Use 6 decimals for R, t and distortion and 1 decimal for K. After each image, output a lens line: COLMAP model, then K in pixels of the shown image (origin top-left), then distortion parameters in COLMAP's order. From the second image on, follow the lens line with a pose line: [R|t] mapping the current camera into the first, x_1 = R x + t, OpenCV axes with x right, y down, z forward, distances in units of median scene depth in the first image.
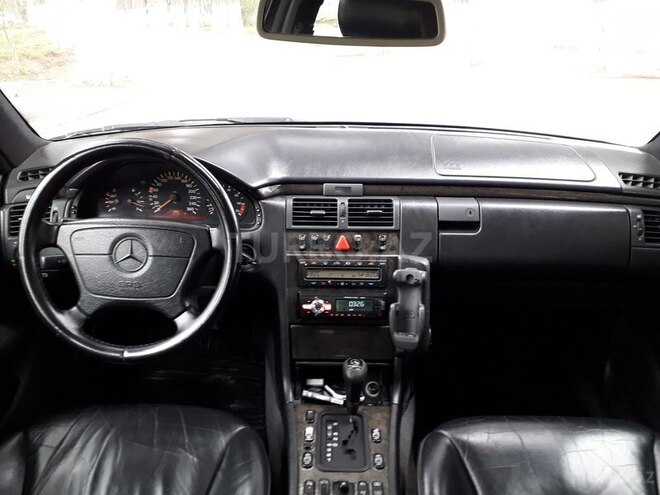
lens RADIAL K [[519.1, 0, 327.8], [0, 519.1, 247.6], [0, 0, 1]] dist [0.033541, -0.049749]
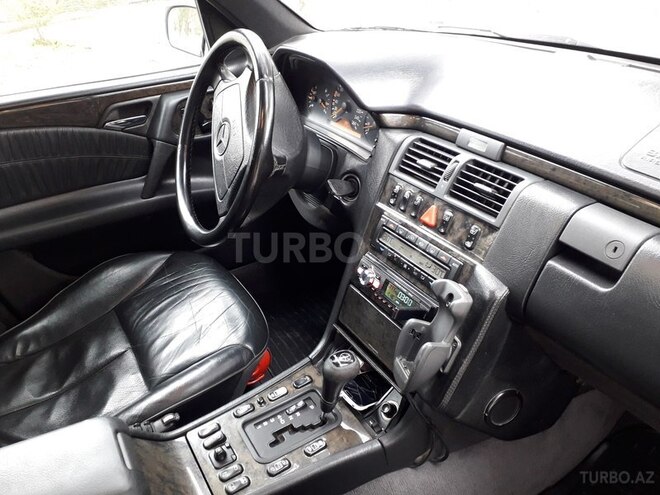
lens RADIAL K [[519.1, 0, 327.8], [0, 519.1, 247.6], [0, 0, 1]] dist [0.033541, -0.049749]
pose [[0.503671, 0.406633, -0.762211, 0.508718], [-0.305804, 0.909089, 0.282915, -0.124136], [0.807960, 0.090591, 0.582231, 0.478208]]
